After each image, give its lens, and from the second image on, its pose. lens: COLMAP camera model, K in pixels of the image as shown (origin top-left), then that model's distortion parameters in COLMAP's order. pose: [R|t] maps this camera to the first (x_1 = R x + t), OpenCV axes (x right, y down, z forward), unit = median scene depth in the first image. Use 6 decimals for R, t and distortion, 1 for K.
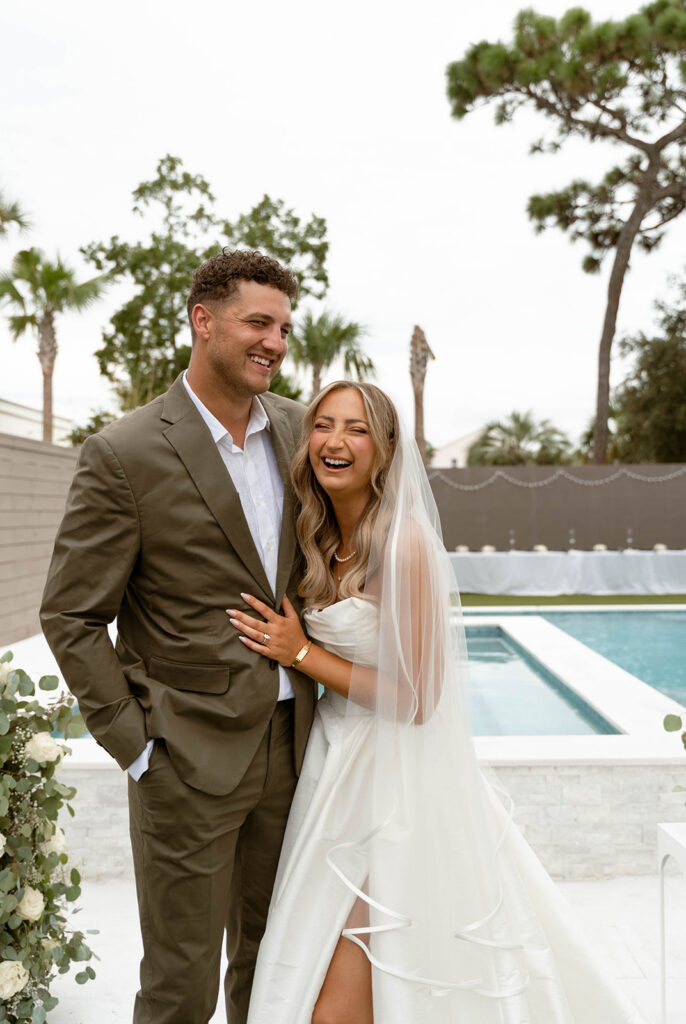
lens RADIAL K [[971.1, 0, 343.0], [0, 971.1, 512.0], [0, 0, 1]] dist [-0.117754, 0.343296]
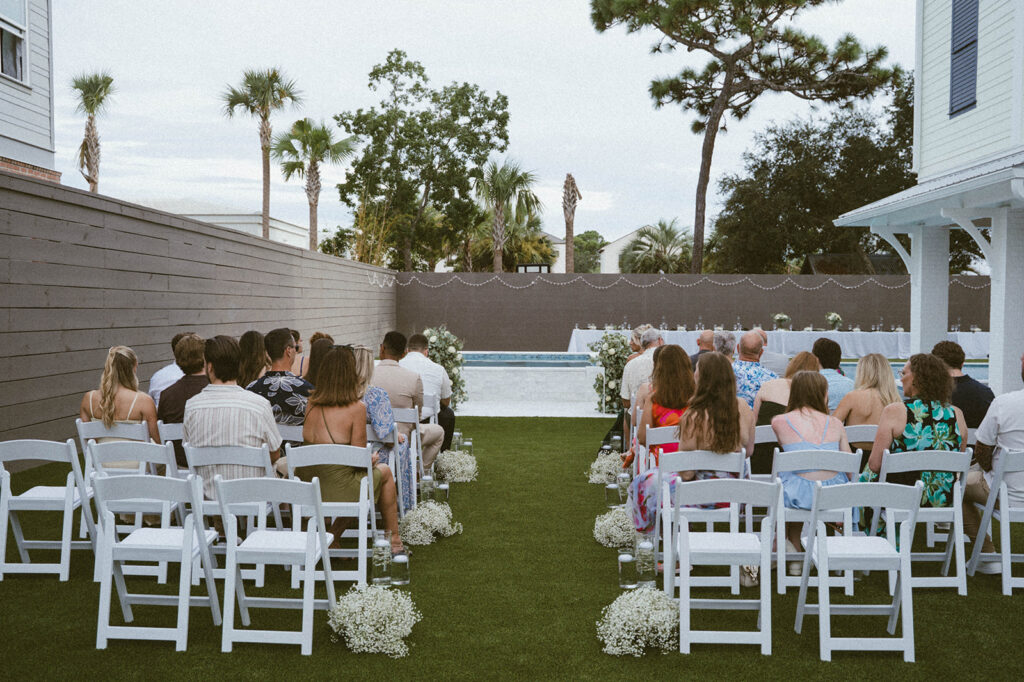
lens RADIAL K [[971.1, 0, 512.0], [0, 971.1, 341.0], [0, 0, 1]] dist [-0.117754, 0.343296]
pose [[0.999882, 0.015271, -0.001336, -0.002751], [-0.015212, 0.999224, 0.036324, 0.003981], [0.001890, -0.036300, 0.999339, -0.430845]]
